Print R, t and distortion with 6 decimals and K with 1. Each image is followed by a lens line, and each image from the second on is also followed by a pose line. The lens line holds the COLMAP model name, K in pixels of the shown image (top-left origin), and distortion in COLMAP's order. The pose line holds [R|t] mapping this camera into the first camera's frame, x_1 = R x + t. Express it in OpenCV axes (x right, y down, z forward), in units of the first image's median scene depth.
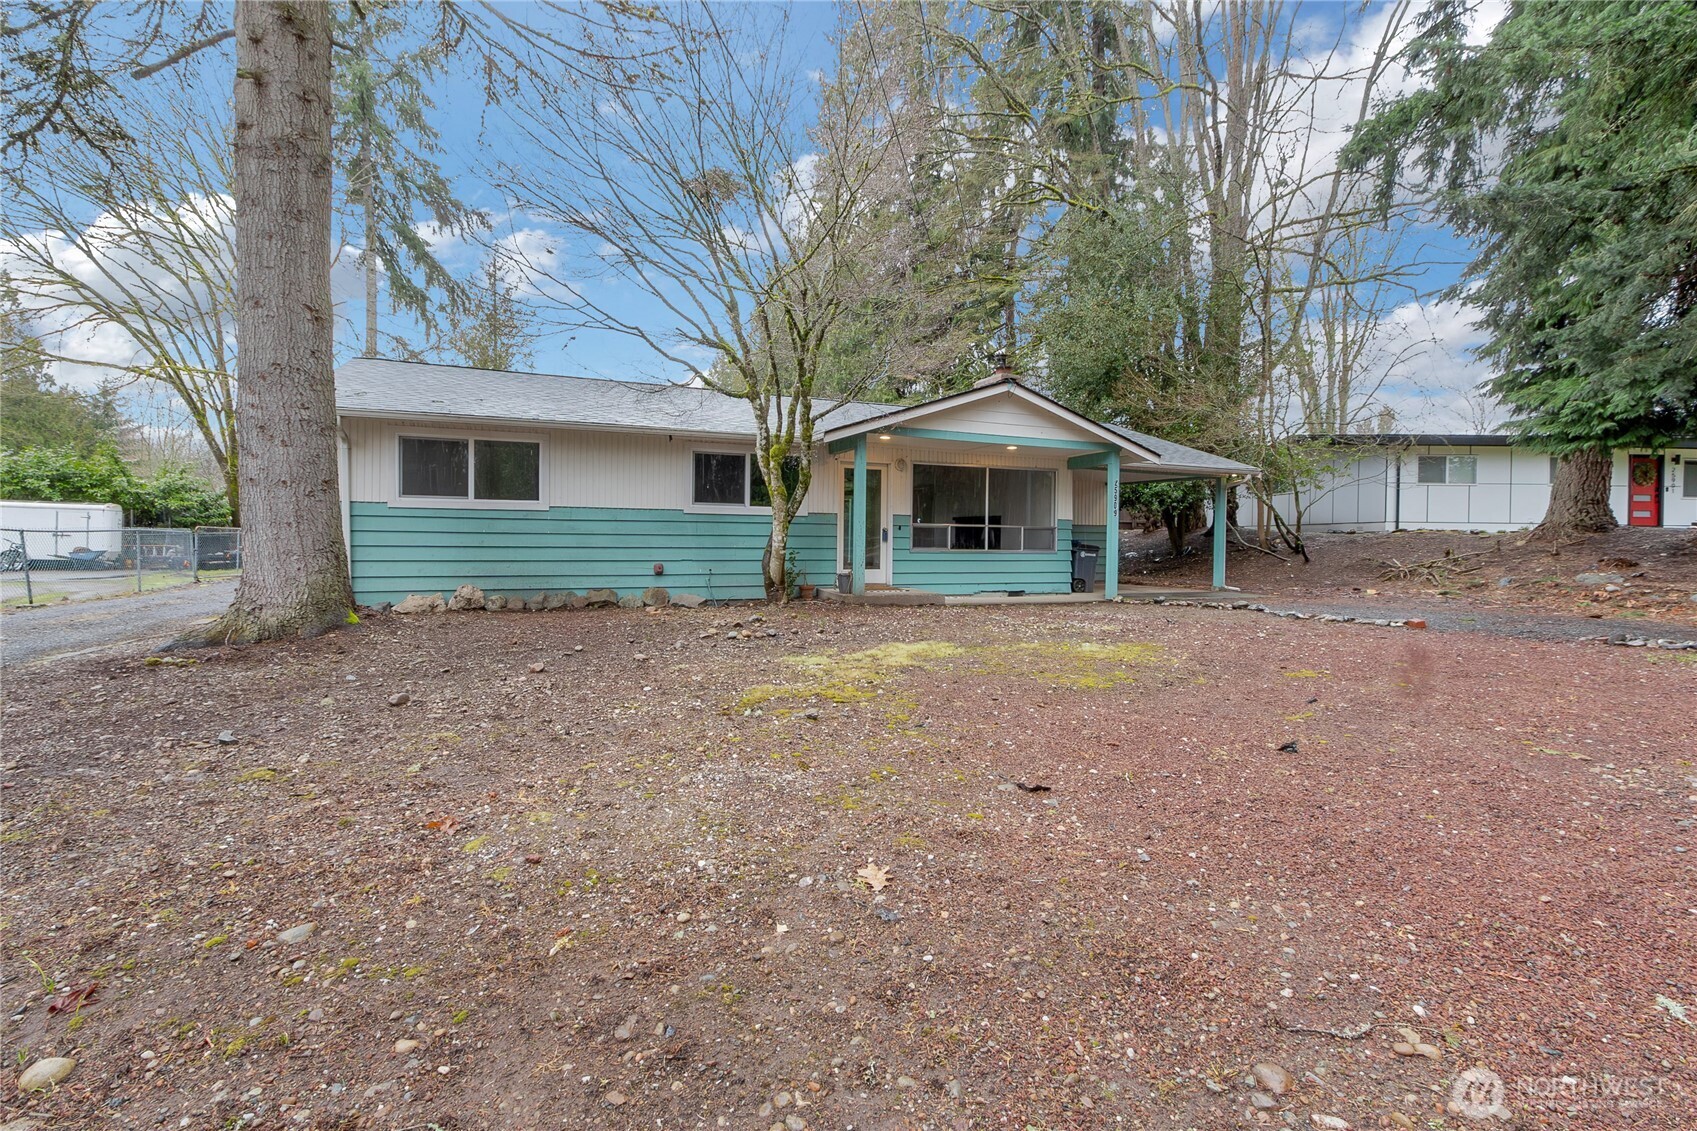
lens RADIAL K [[812.2, 0, 853.0], [0, 812.2, 583.0], [0, 0, 1]] dist [0.004493, 0.000227]
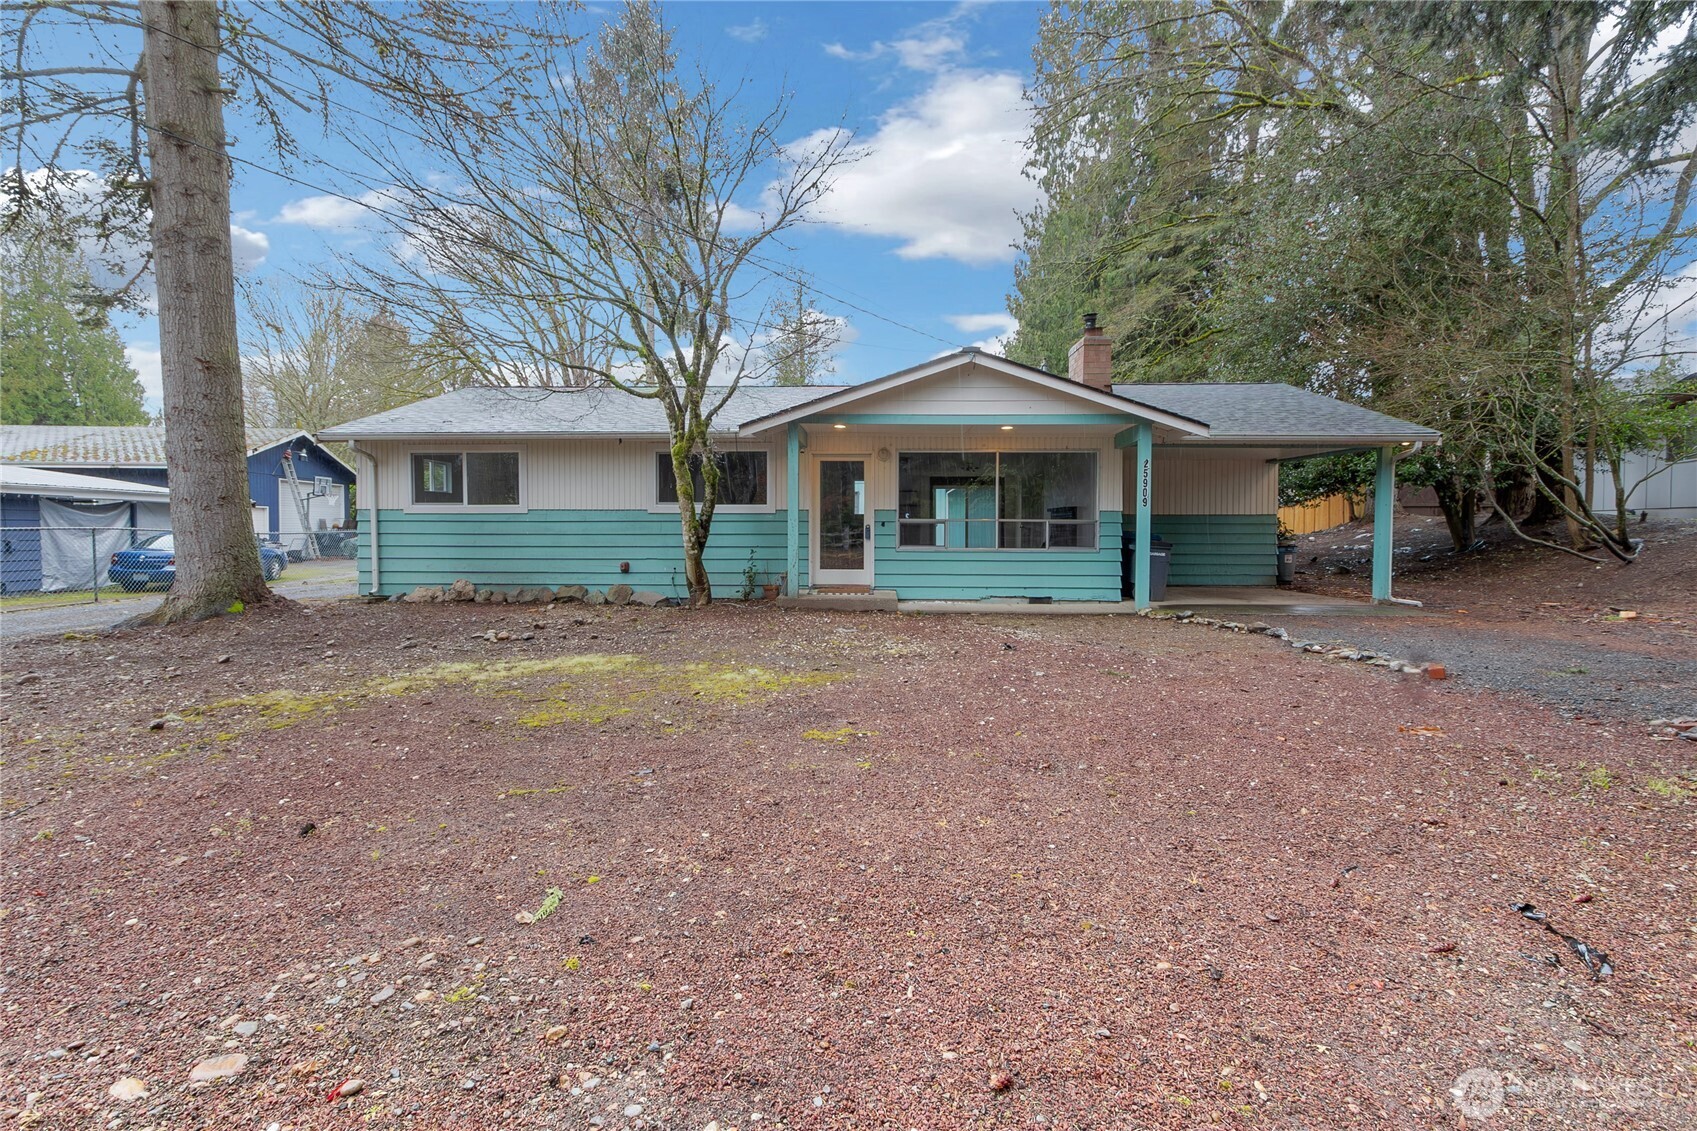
lens RADIAL K [[812.2, 0, 853.0], [0, 812.2, 583.0], [0, 0, 1]] dist [0.004493, 0.000227]
pose [[0.893511, 0.022216, -0.448492, 0.488034], [-0.016216, 0.999720, 0.017213, -0.019496], [0.448749, -0.008107, 0.893621, 0.197117]]
